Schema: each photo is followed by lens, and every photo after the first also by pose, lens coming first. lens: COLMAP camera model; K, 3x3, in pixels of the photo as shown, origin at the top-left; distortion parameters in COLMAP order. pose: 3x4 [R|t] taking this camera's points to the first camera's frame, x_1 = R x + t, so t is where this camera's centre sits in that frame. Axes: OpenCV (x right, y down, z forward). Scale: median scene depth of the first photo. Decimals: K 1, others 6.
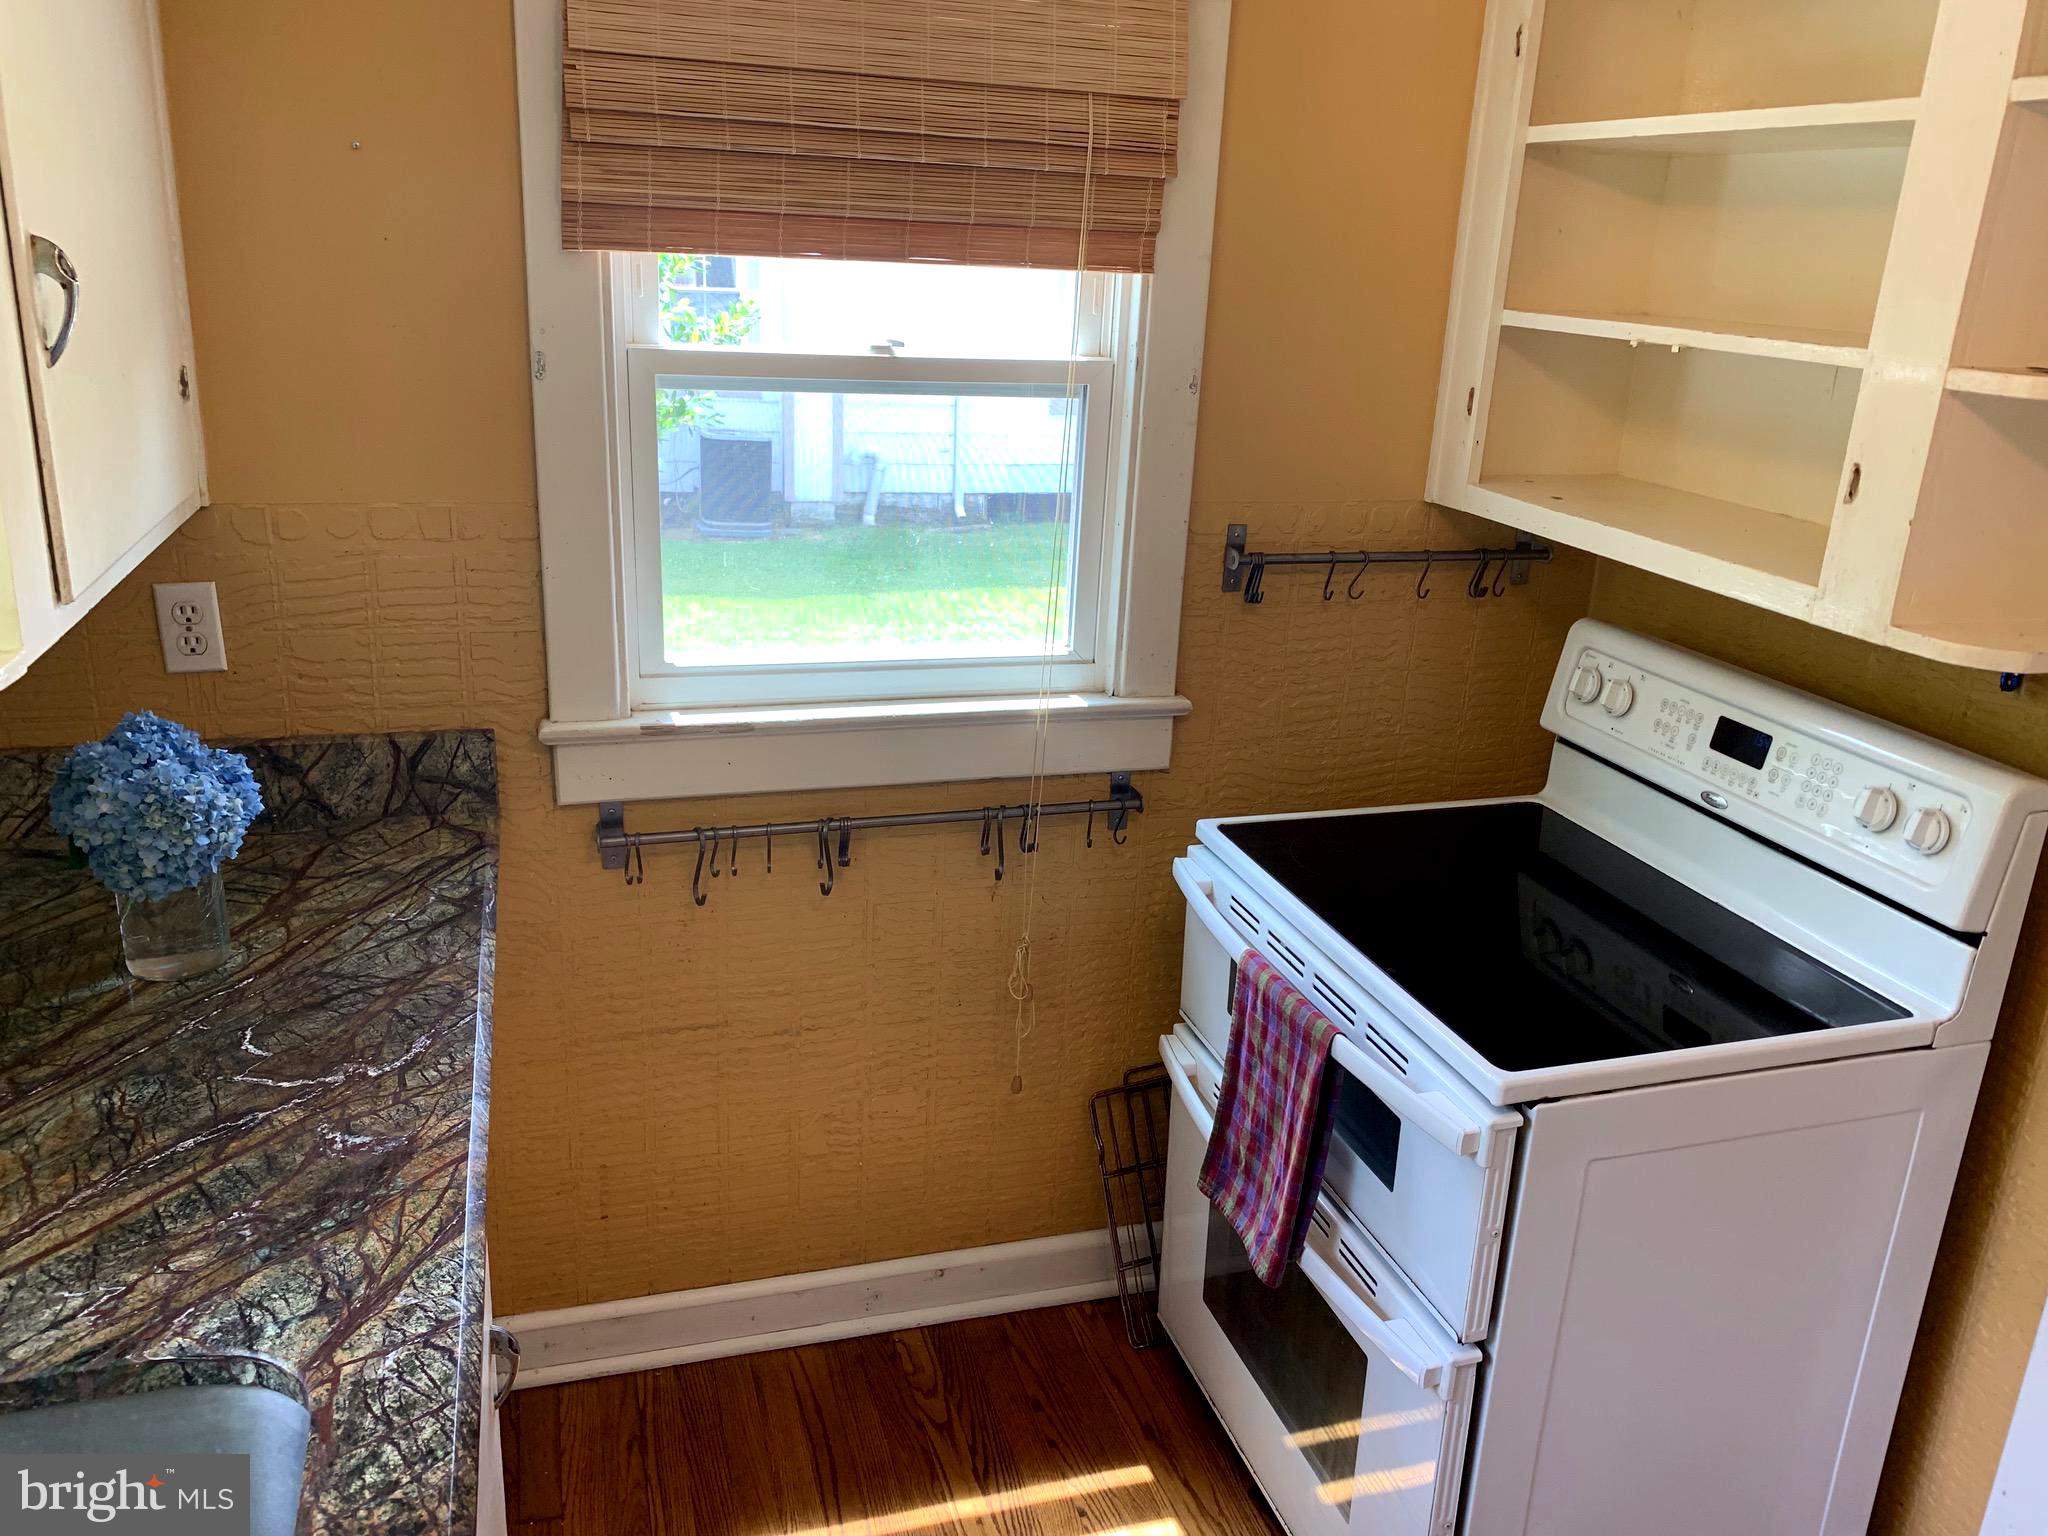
lens RADIAL K [[1576.5, 0, 1023.4], [0, 1576.5, 756.8], [0, 0, 1]] dist [0.002514, -0.000751]
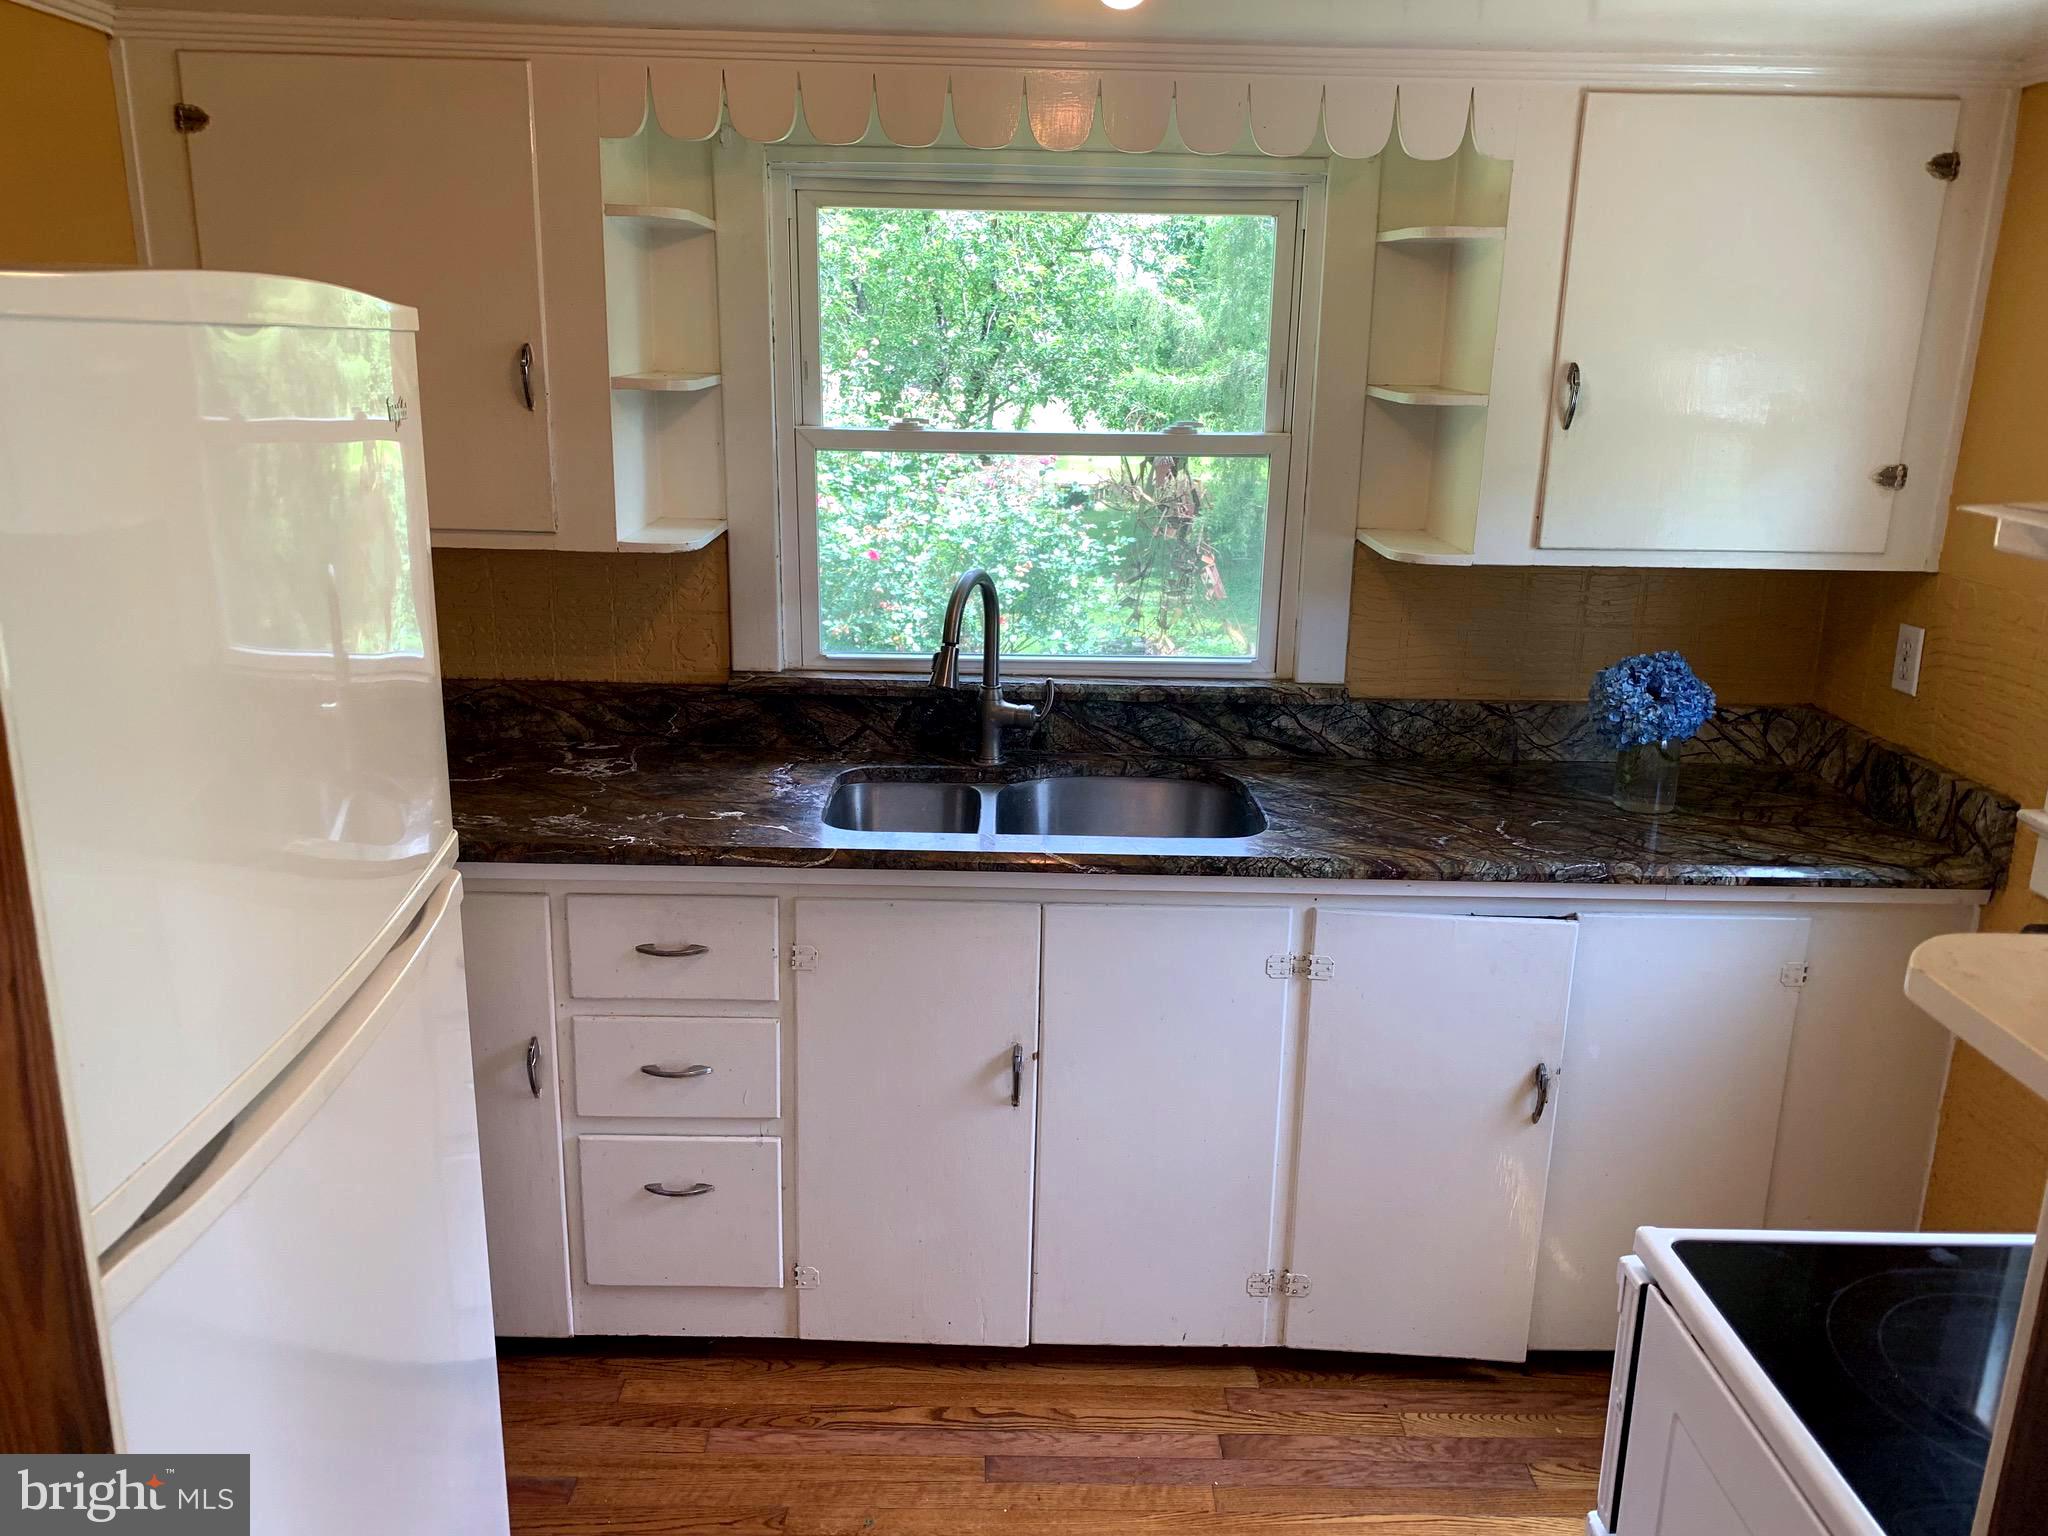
lens RADIAL K [[1577.3, 0, 1024.0], [0, 1577.3, 768.0], [0, 0, 1]] dist [0.115733, -0.214917]
pose [[-0.286664, 0.204673, -0.935913, 1.008637], [-0.329860, 0.896094, 0.296999, -0.157802], [0.899453, 0.393859, -0.189364, 0.617075]]
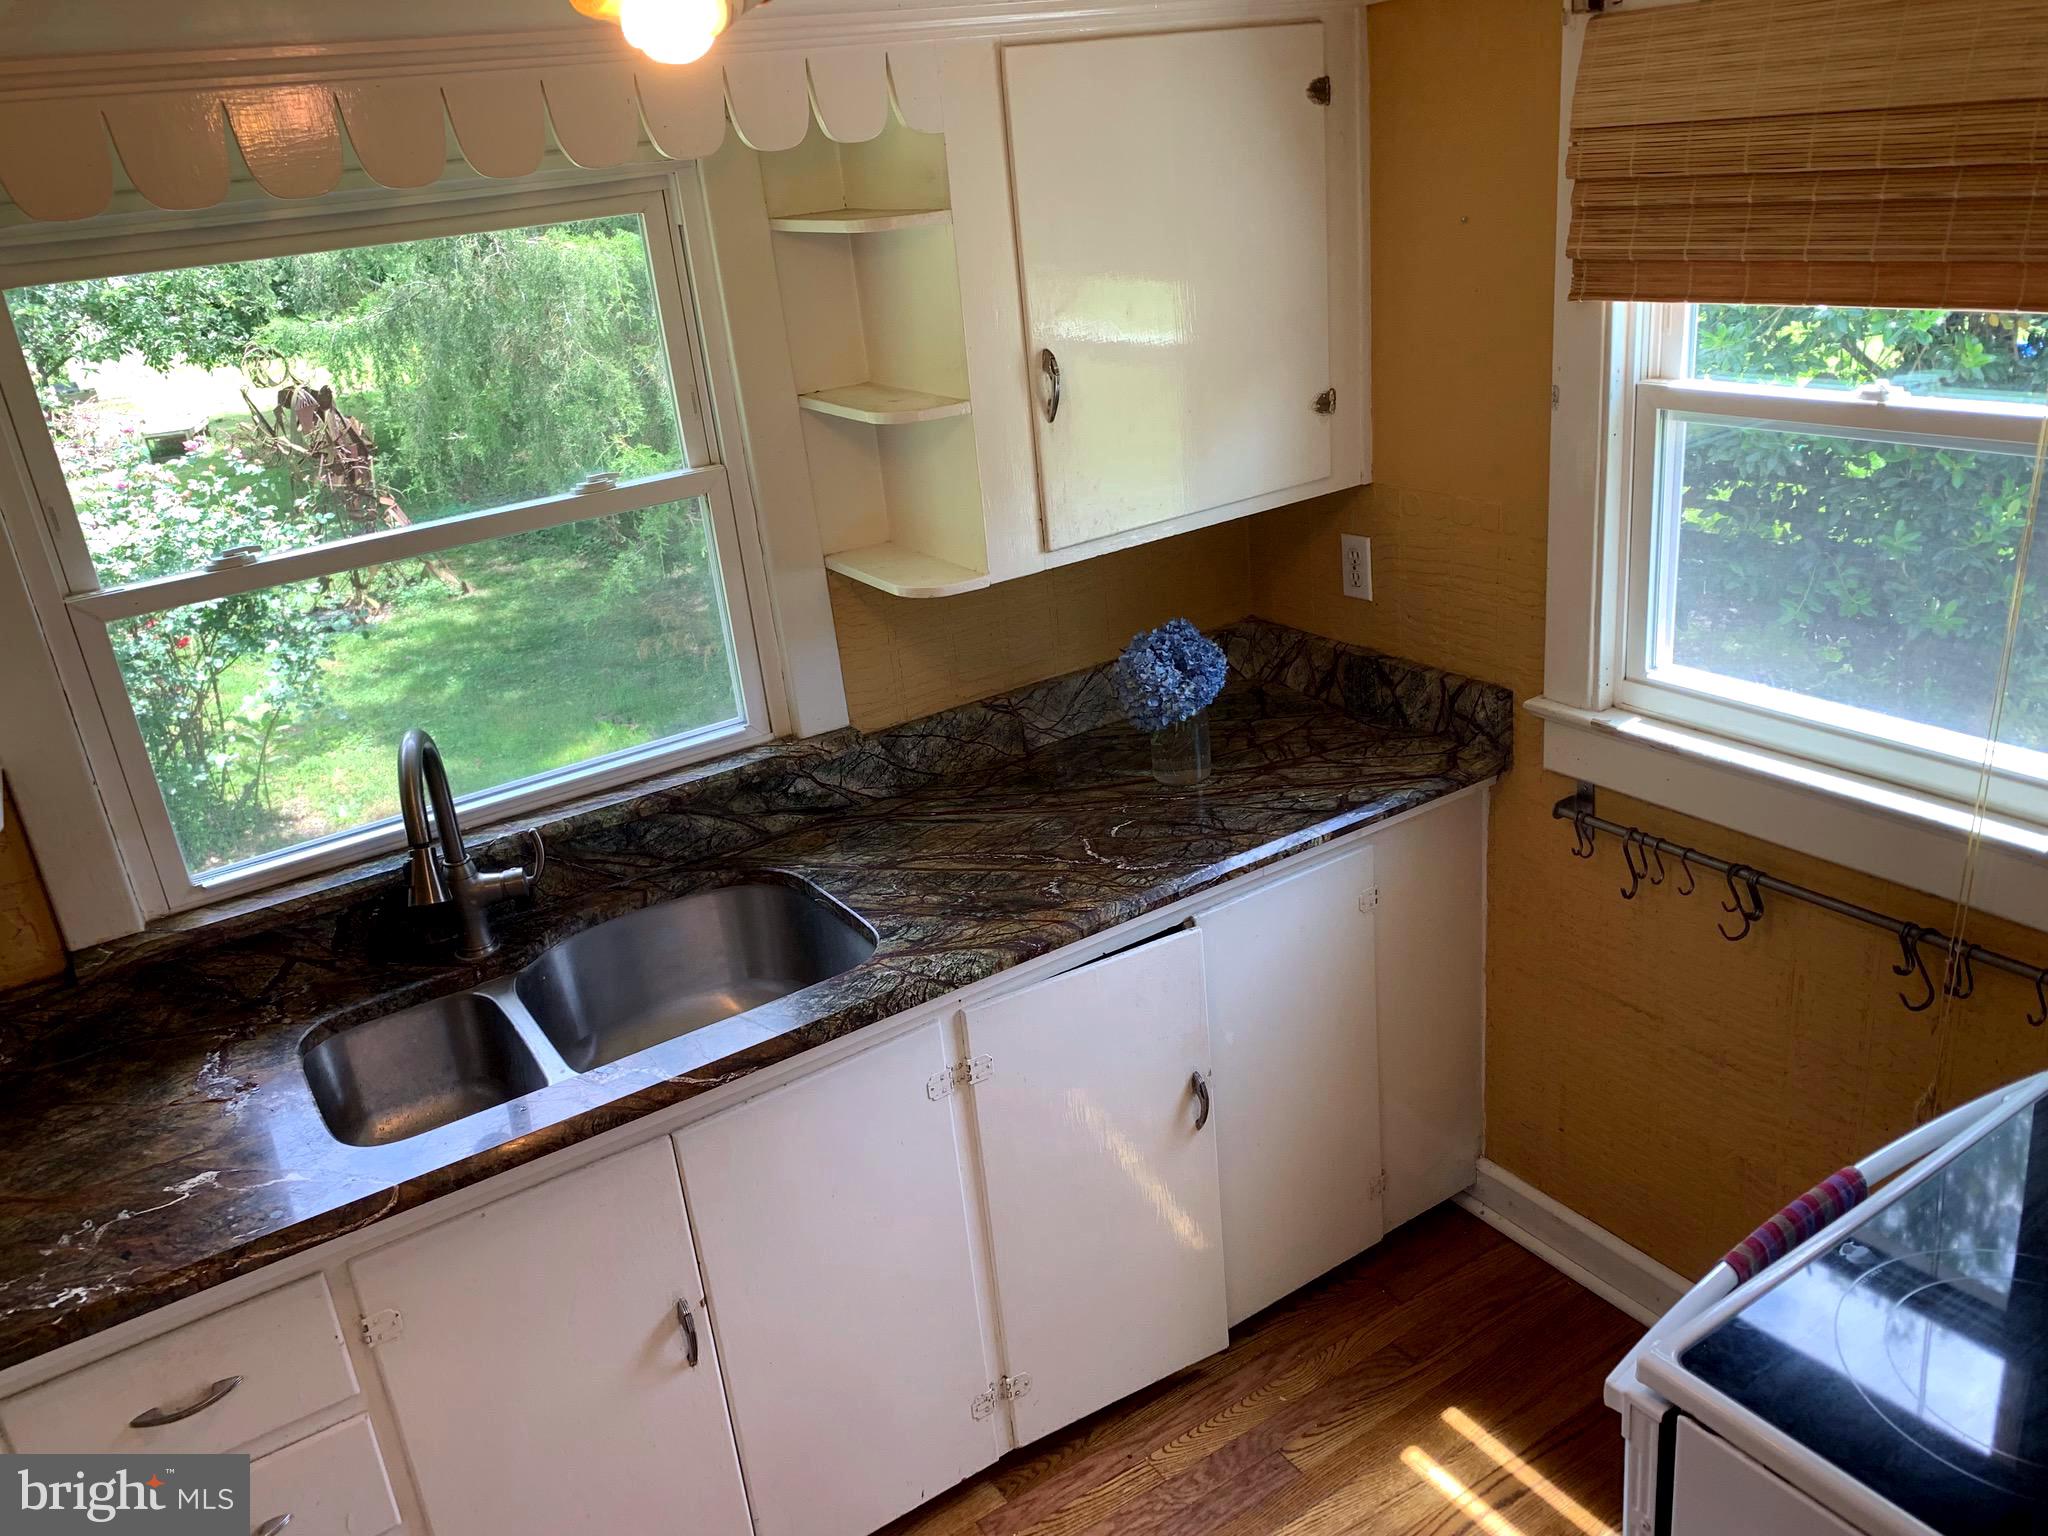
lens RADIAL K [[1582.7, 0, 1024.0], [0, 1582.7, 768.0], [0, 0, 1]] dist [0.047971, -0.058386]
pose [[0.254399, 0.292928, -0.921669, 0.769540], [-0.192562, 0.949284, 0.248554, -0.209019], [0.947735, 0.114247, 0.297904, 0.314559]]
